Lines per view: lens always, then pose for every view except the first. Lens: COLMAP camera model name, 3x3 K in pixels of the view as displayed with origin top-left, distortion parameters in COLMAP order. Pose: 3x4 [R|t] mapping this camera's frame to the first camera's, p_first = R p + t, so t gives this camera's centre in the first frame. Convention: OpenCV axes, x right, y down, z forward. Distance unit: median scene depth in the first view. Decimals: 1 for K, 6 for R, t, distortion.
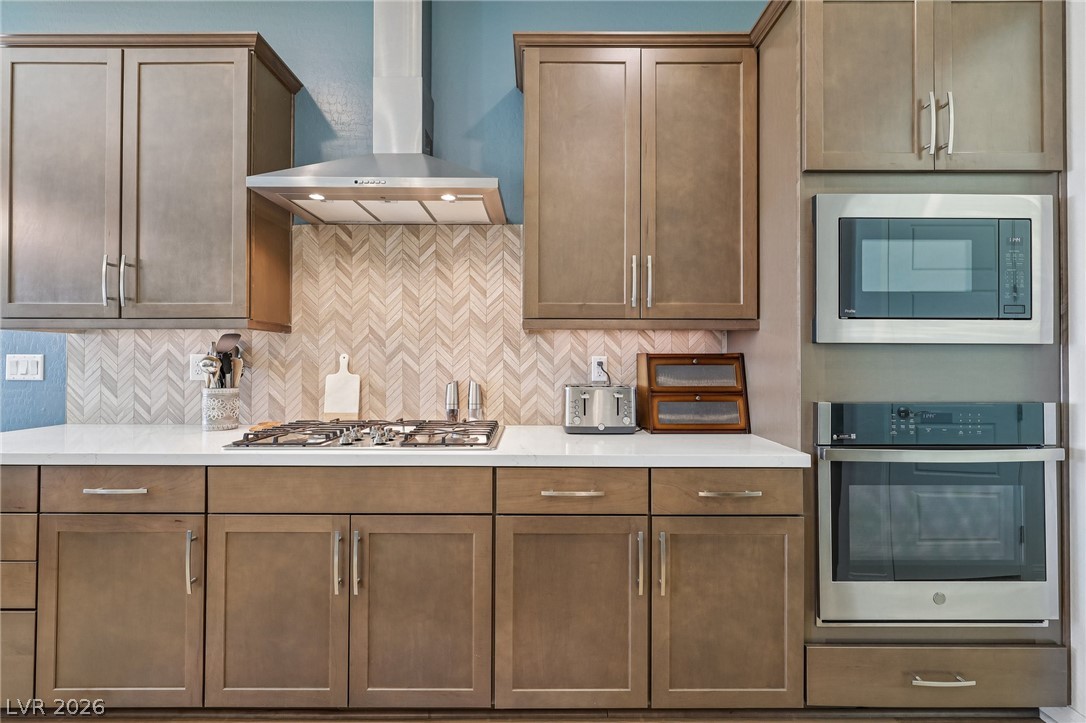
lens RADIAL K [[454.0, 0, 539.7], [0, 454.0, 355.8], [0, 0, 1]] dist [-0.000761, 0.000373]
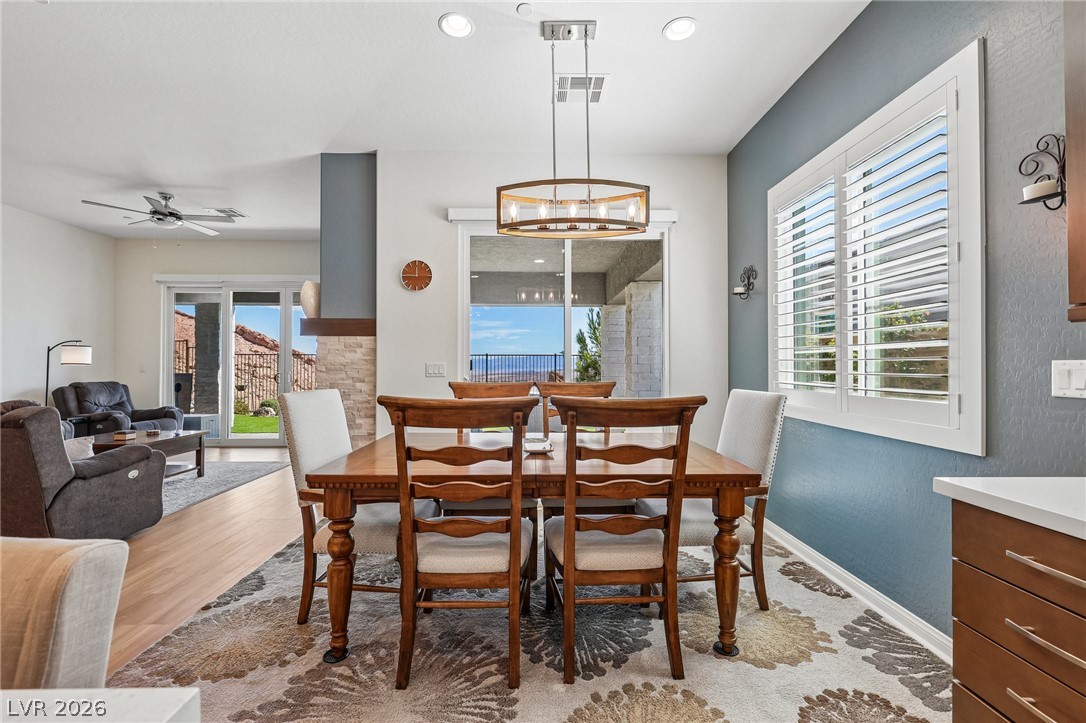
lens RADIAL K [[470.2, 0, 542.5], [0, 470.2, 360.1], [0, 0, 1]] dist [0.001349, 0.000717]
pose [[0.025297, -0.015235, -0.999564, -0.451811], [0.008987, 0.999847, -0.015012, 0.000294], [0.999640, -0.008604, 0.025430, 0.175961]]
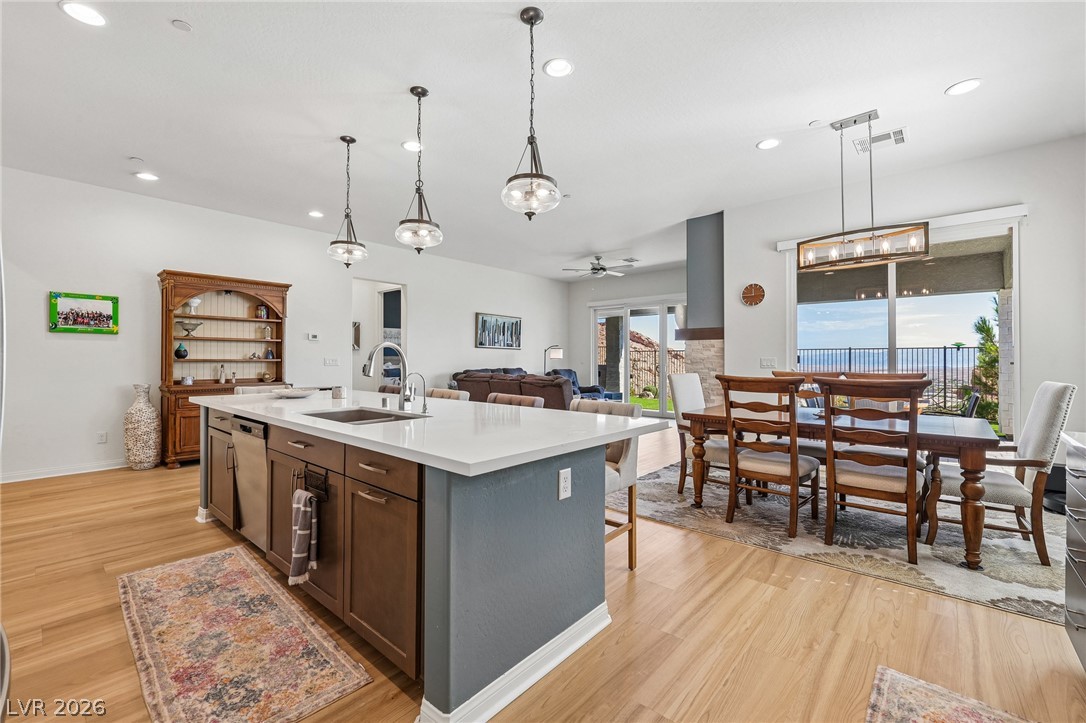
lens RADIAL K [[454.0, 0, 541.7], [0, 454.0, 356.3], [0, 0, 1]] dist [-0.000761, 0.000373]
pose [[-0.661977, -0.009708, -0.749461, 0.337670], [0.003742, 0.999861, -0.016257, 0.007272], [0.749514, -0.013567, -0.661849, 0.515021]]
